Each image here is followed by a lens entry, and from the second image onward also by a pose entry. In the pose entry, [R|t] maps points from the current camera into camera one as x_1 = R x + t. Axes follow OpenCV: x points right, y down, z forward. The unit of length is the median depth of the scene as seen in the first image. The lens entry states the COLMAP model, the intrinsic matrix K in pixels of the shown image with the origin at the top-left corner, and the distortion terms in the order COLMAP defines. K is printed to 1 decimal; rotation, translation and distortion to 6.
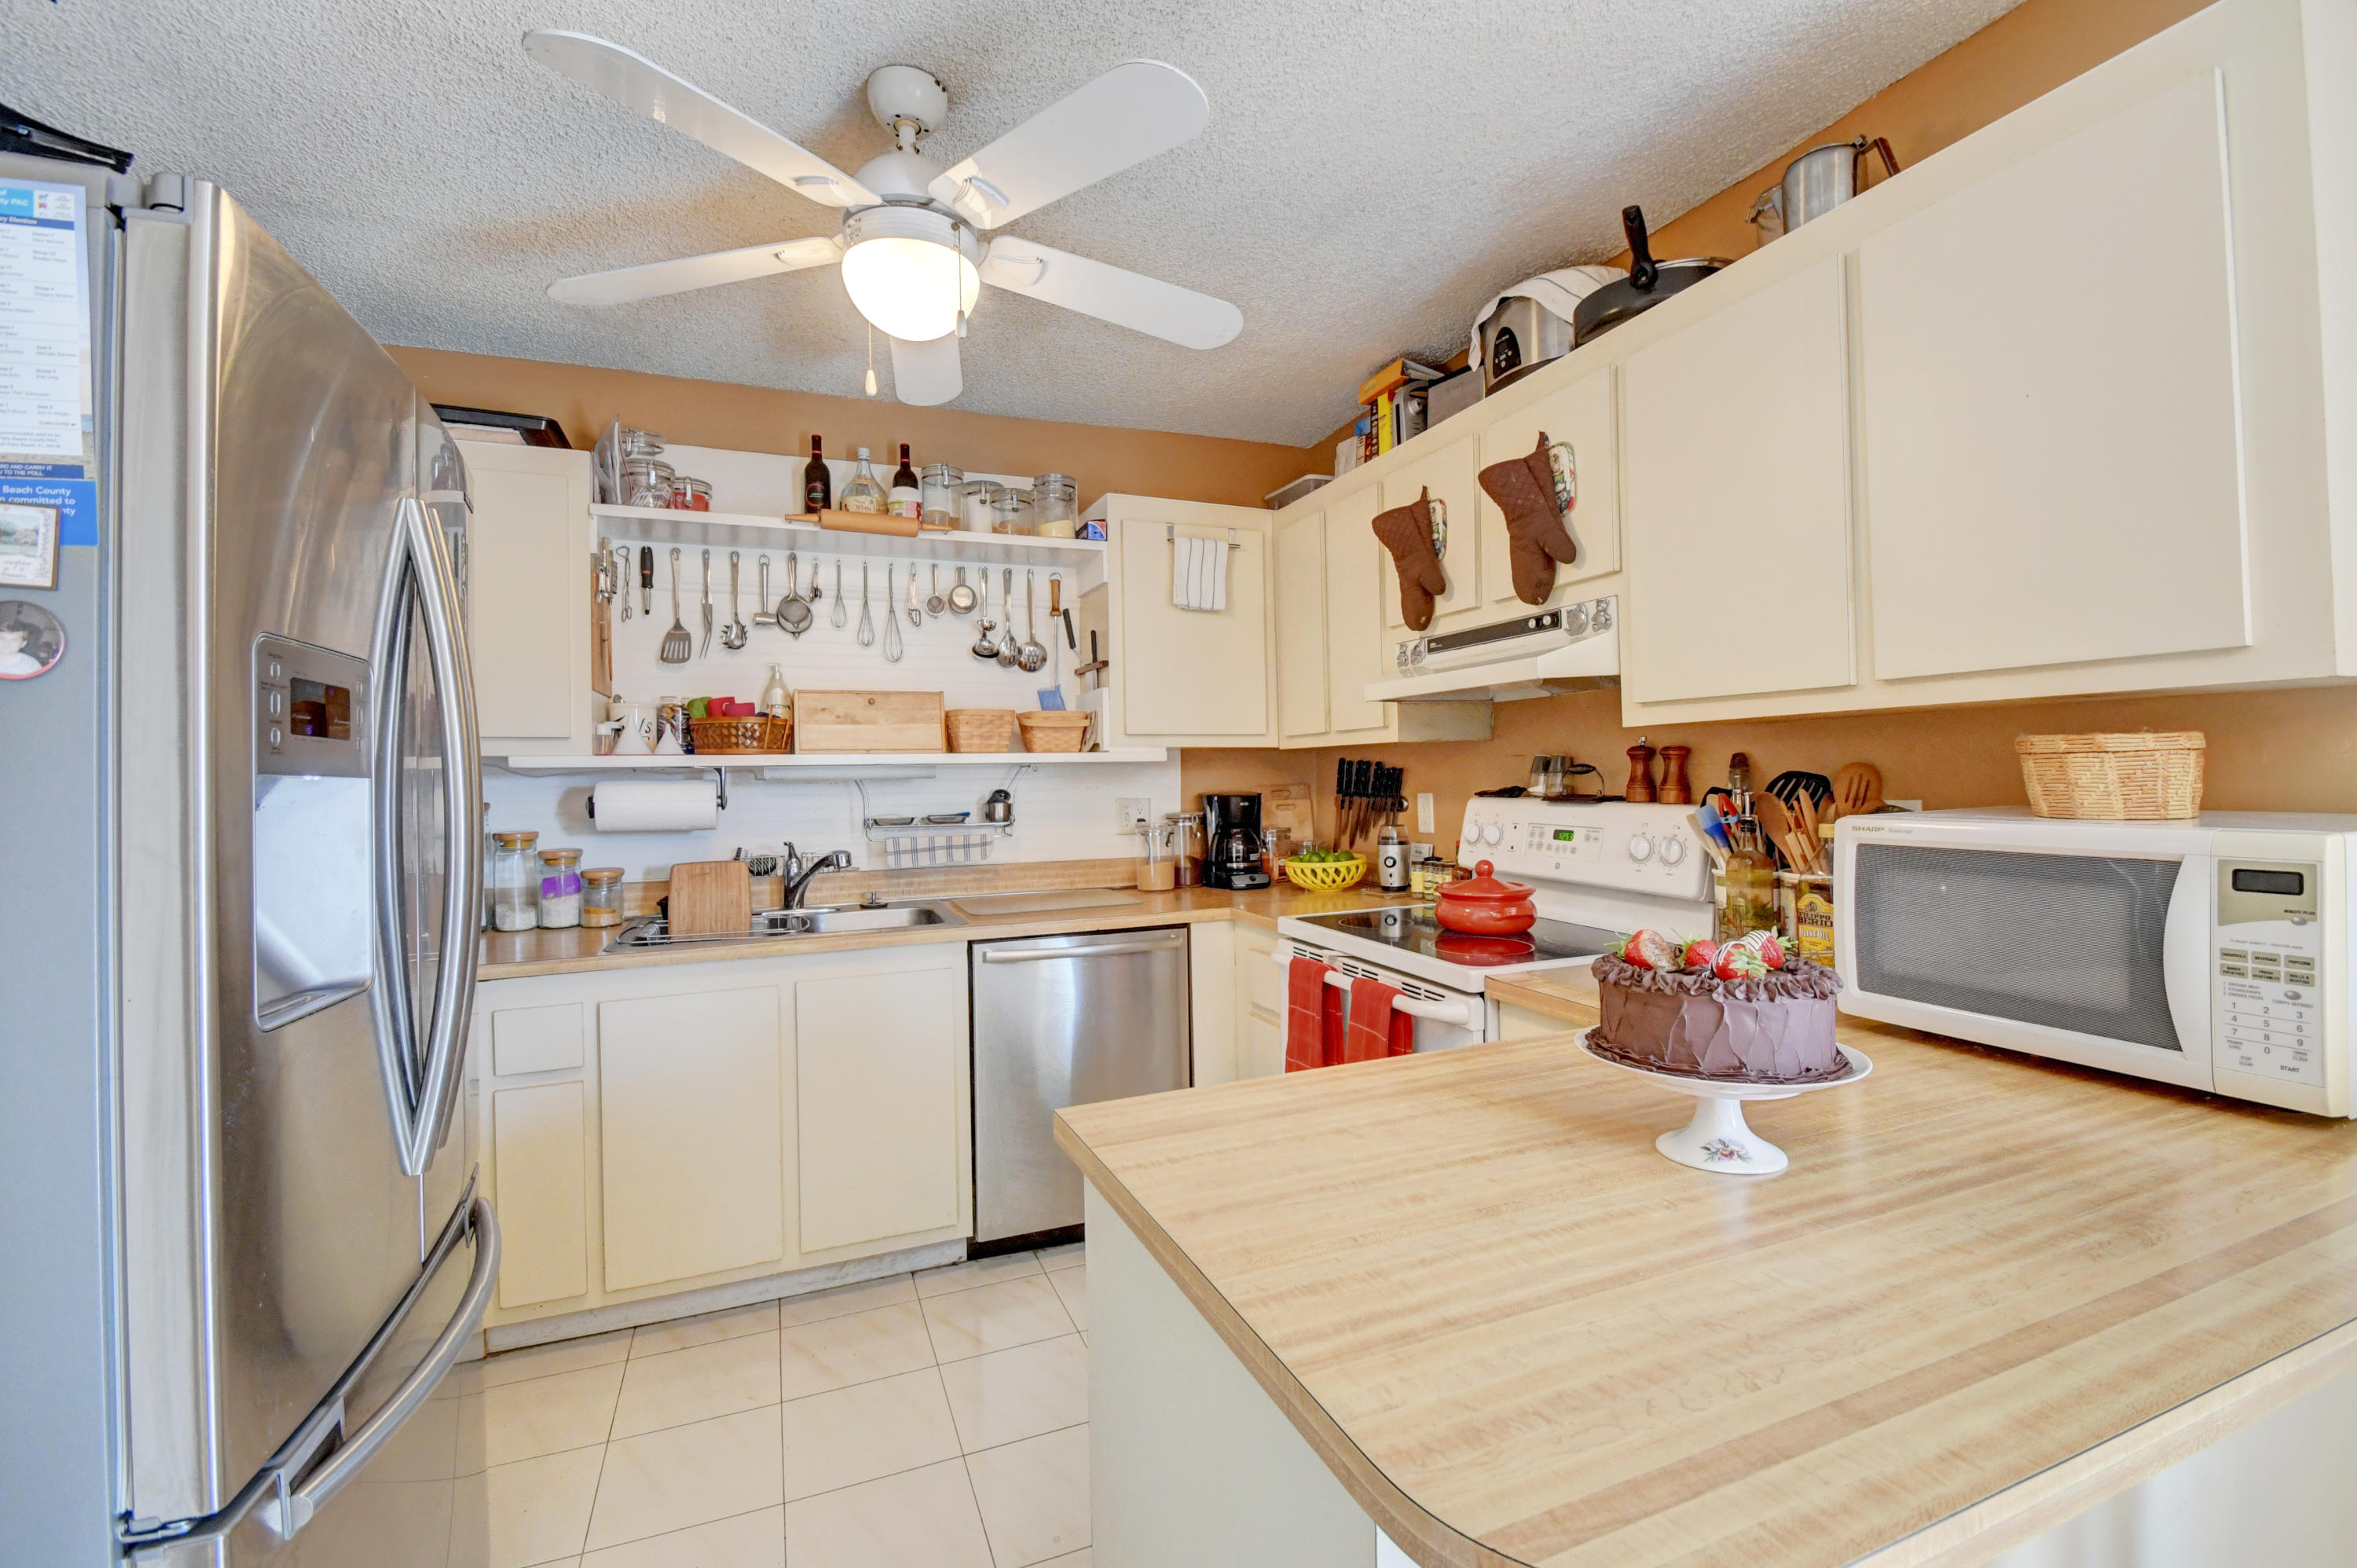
lens RADIAL K [[1033.6, 0, 1192.1], [0, 1033.6, 773.0], [0, 0, 1]] dist [0.017955, -0.019592]
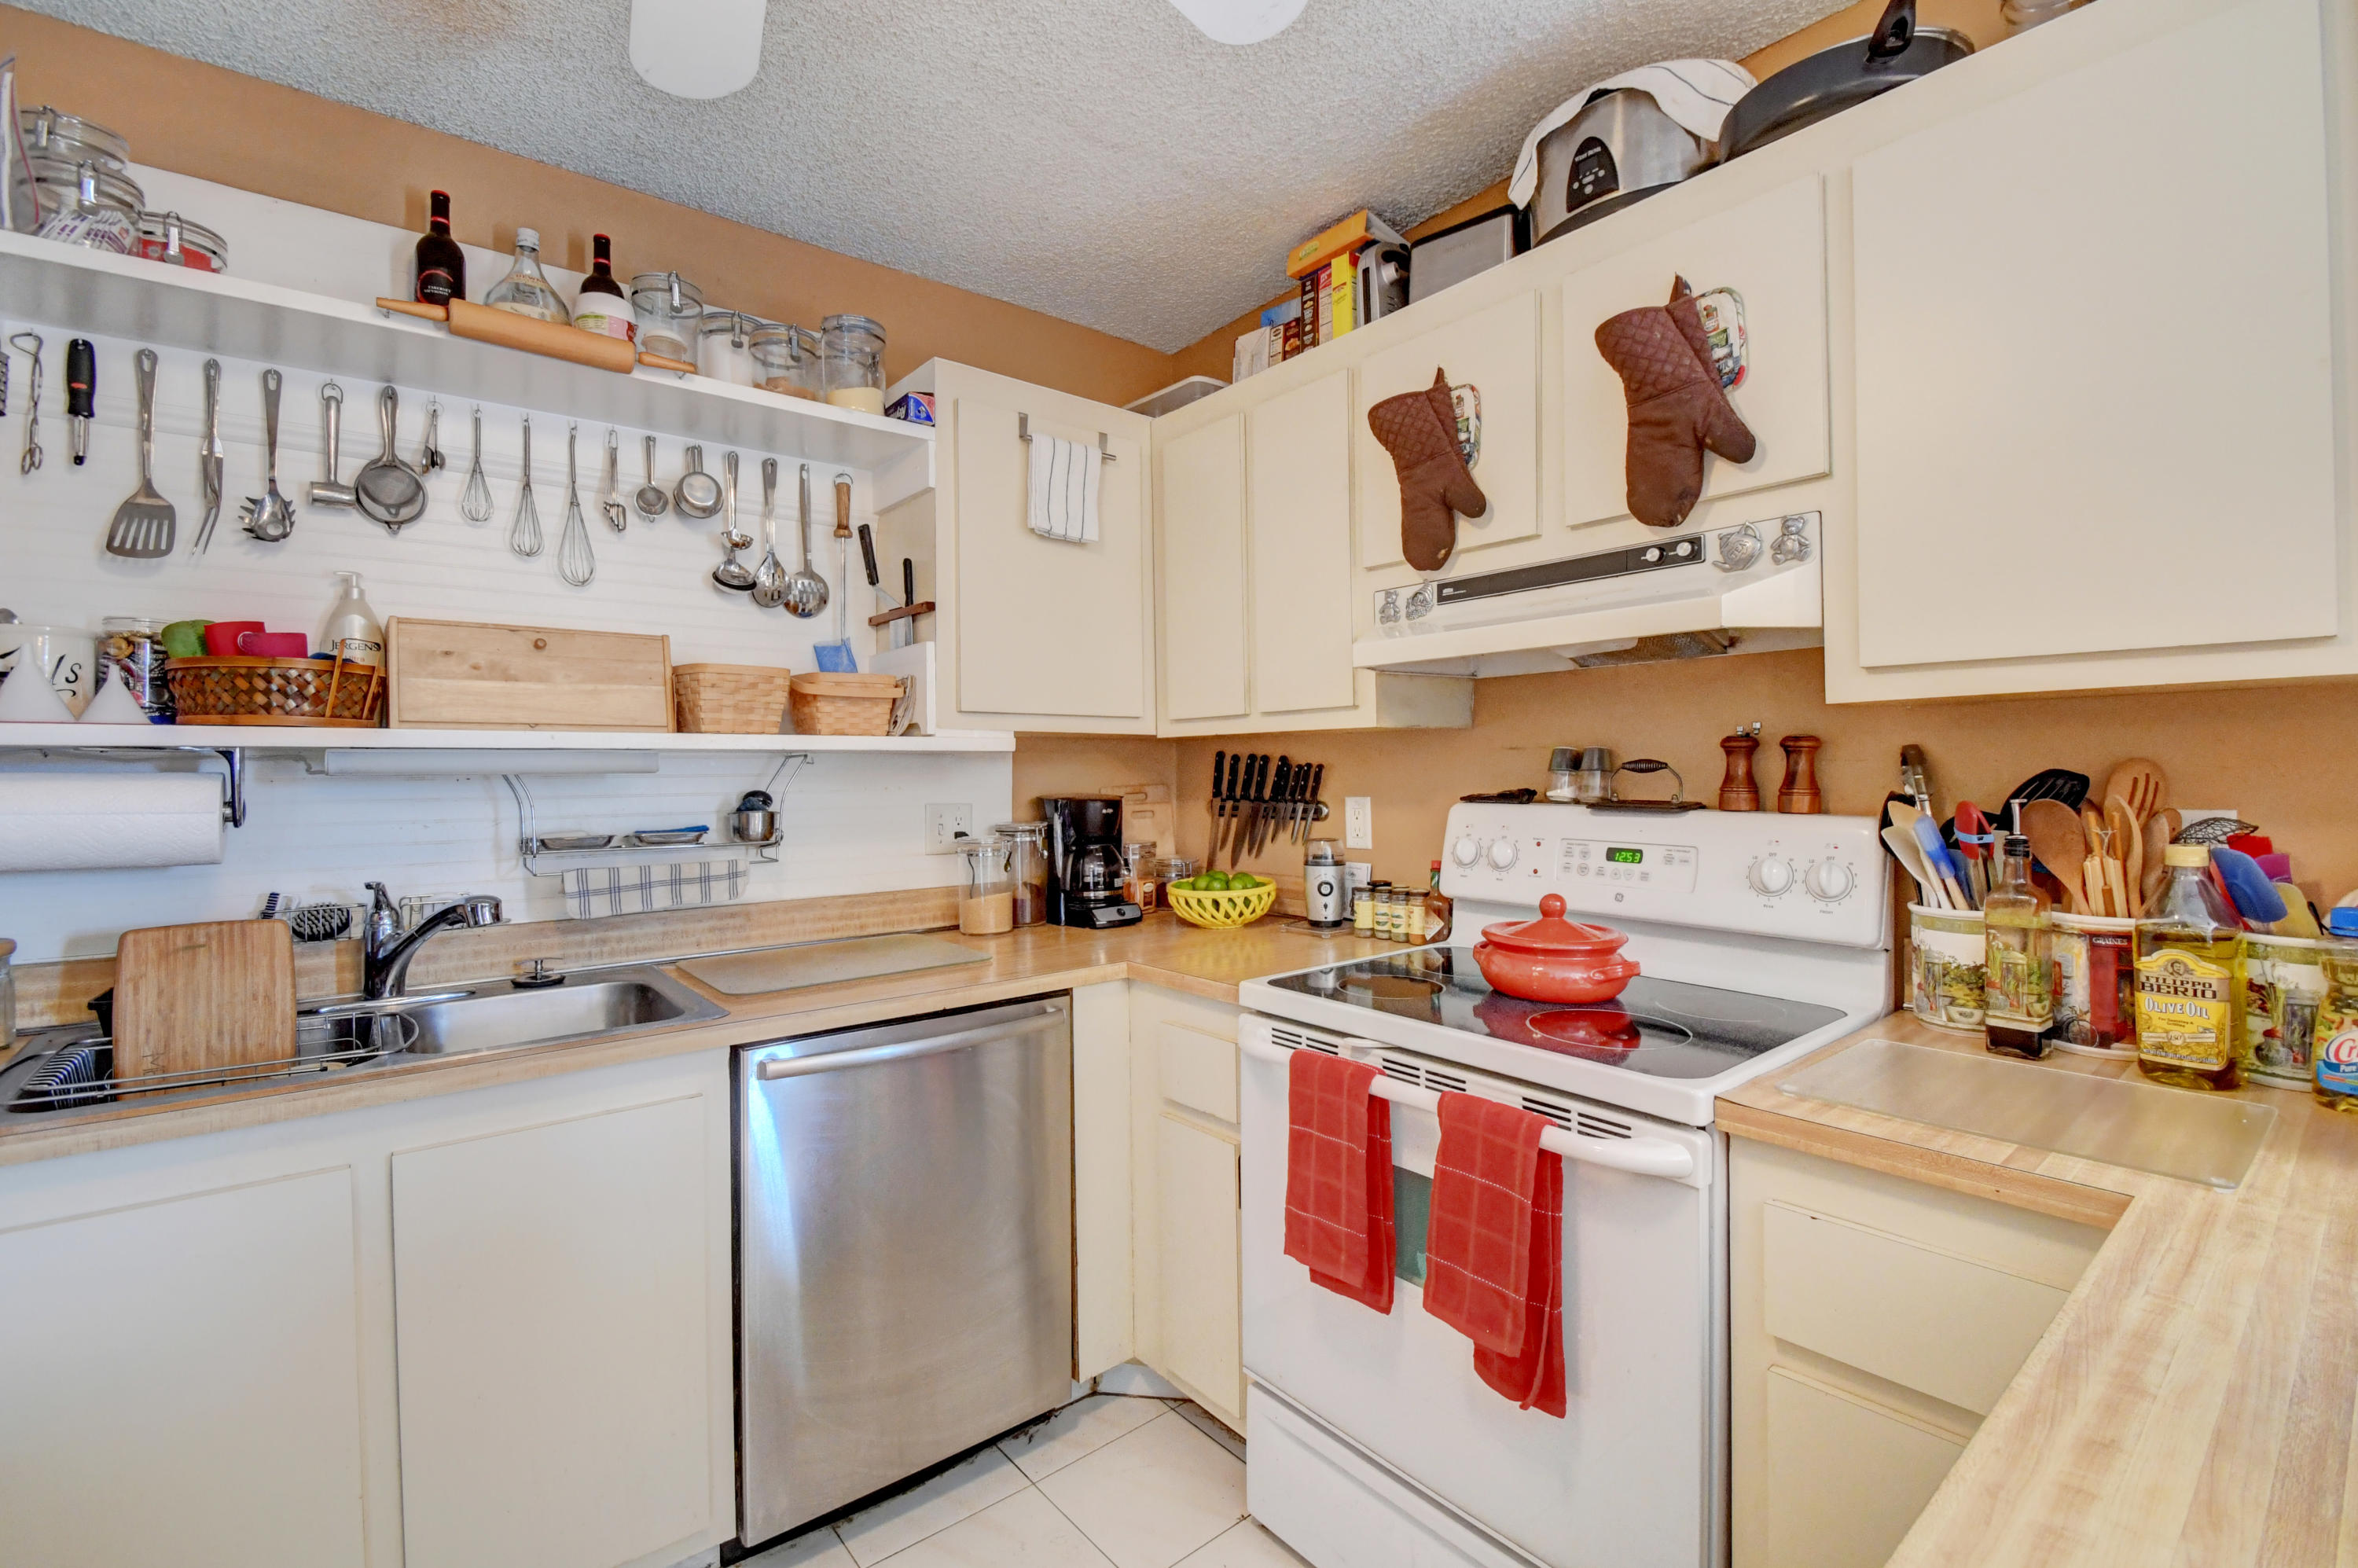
lens RADIAL K [[1034.1, 0, 1192.6], [0, 1034.1, 773.0], [0, 0, 1]] dist [0.017955, -0.019592]
pose [[0.955749, 0.007889, 0.294078, -0.125466], [-0.007717, 0.999969, -0.001744, 0.003981], [-0.294082, -0.000602, 0.955780, 0.315324]]
